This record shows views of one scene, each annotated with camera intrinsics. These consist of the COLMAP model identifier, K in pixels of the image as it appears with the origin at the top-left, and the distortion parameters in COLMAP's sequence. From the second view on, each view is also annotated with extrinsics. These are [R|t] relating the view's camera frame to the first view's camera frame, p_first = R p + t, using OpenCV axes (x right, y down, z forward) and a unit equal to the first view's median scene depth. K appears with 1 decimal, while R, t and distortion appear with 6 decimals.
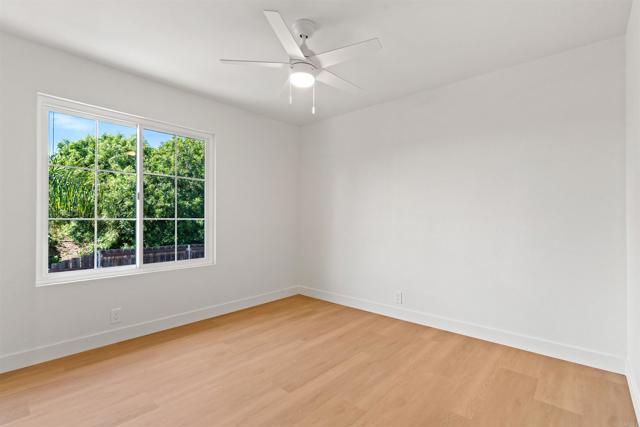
lens RADIAL K [[292.3, 0, 320.0], [0, 292.3, 213.5], [0, 0, 1]] dist [0.000899, 0.000393]
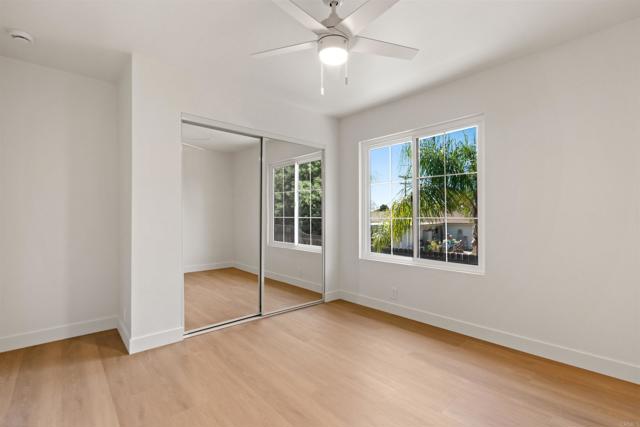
lens RADIAL K [[292.3, 0, 320.0], [0, 292.3, 213.5], [0, 0, 1]] dist [0.000899, 0.000393]
pose [[-0.102920, -0.025601, -0.994360, 0.638636], [0.005264, 0.999641, -0.026282, 0.033561], [0.994676, -0.007940, -0.102748, 0.844593]]
